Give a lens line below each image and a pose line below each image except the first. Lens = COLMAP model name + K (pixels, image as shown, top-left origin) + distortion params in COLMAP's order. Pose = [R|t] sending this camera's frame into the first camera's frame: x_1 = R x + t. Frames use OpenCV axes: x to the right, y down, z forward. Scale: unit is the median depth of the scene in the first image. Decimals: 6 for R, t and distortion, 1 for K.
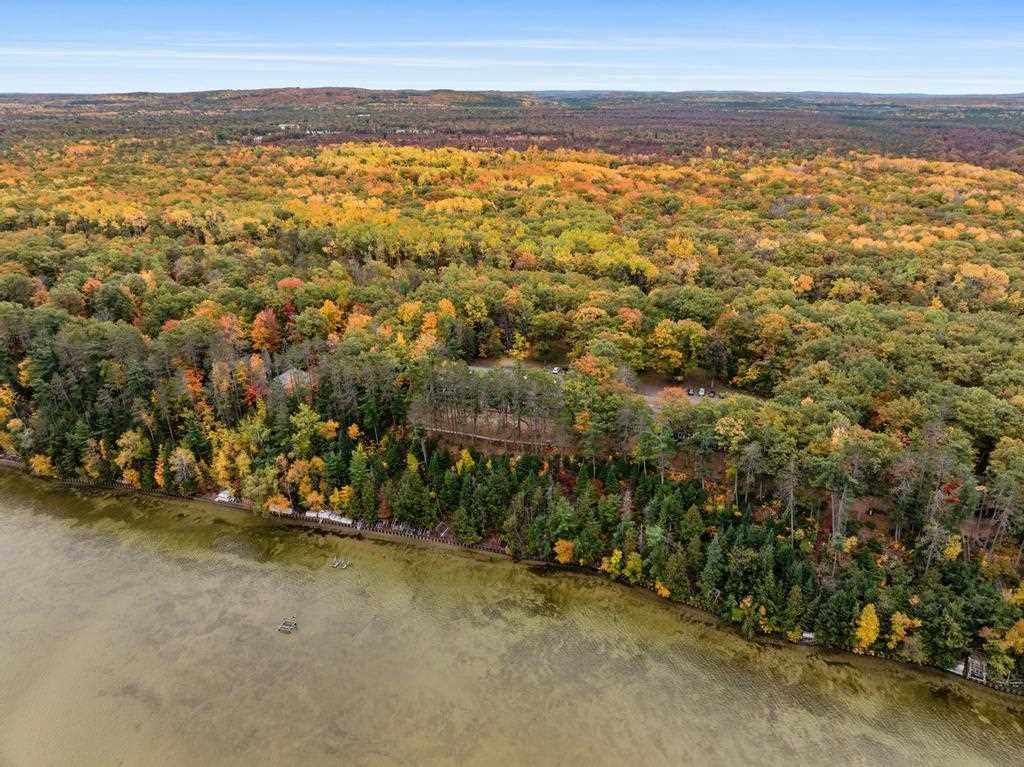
lens RADIAL K [[717.4, 0, 512.0], [0, 717.4, 383.5], [0, 0, 1]] dist [-0.043503, 0.012139]
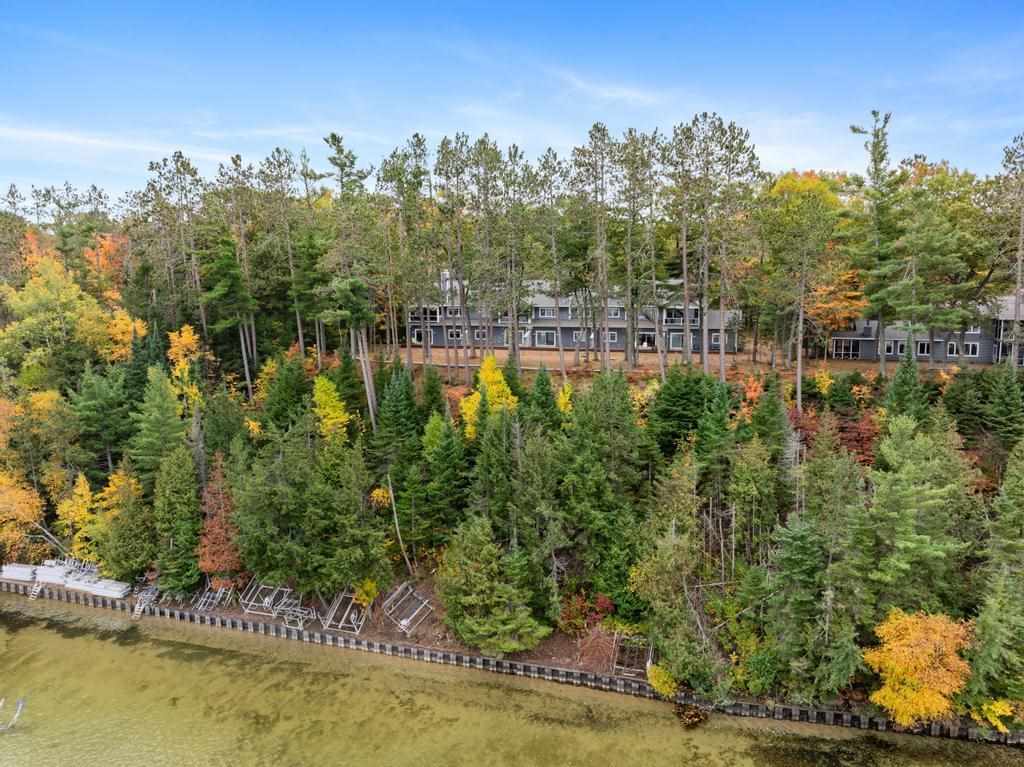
lens RADIAL K [[717.4, 0, 512.0], [0, 717.4, 383.5], [0, 0, 1]] dist [-0.043503, 0.012139]
pose [[0.999846, -0.000324, -0.017530, -0.048826], [-0.004275, 0.965150, -0.261662, 0.187117], [0.017004, 0.261697, 0.965000, 0.684563]]
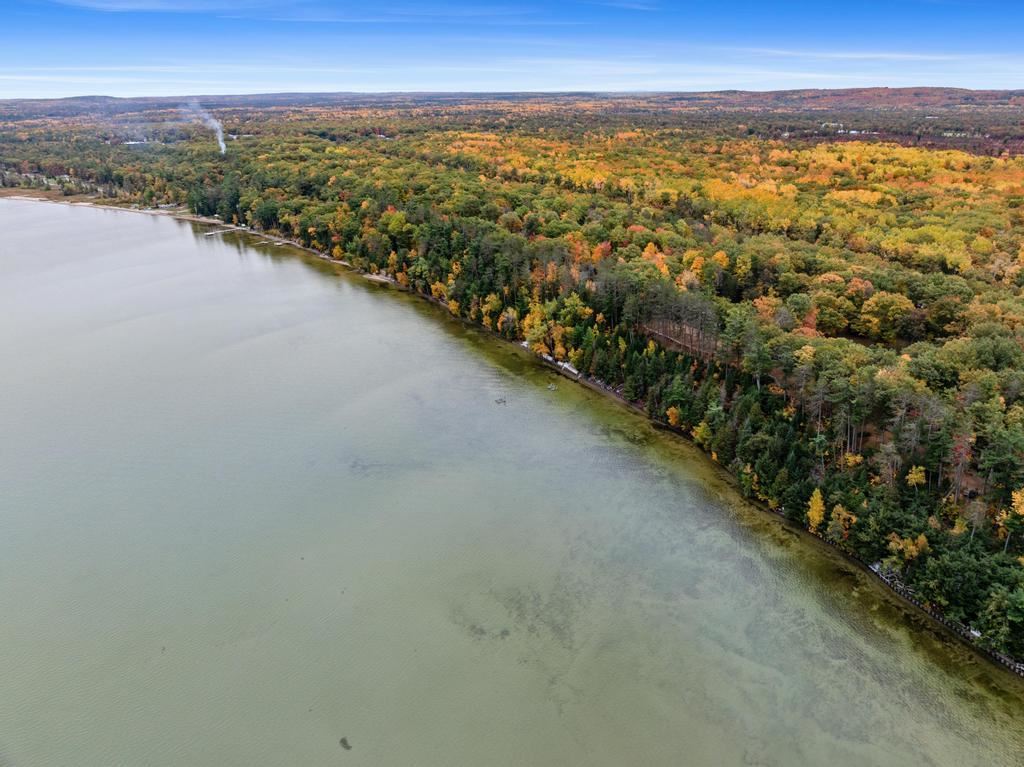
lens RADIAL K [[717.4, 0, 512.0], [0, 717.4, 383.5], [0, 0, 1]] dist [-0.043503, 0.012139]
pose [[0.731704, 0.248025, -0.634896, 0.649319], [-0.247274, 0.964583, 0.091841, 0.111207], [0.635189, 0.089793, 0.767119, -0.253994]]
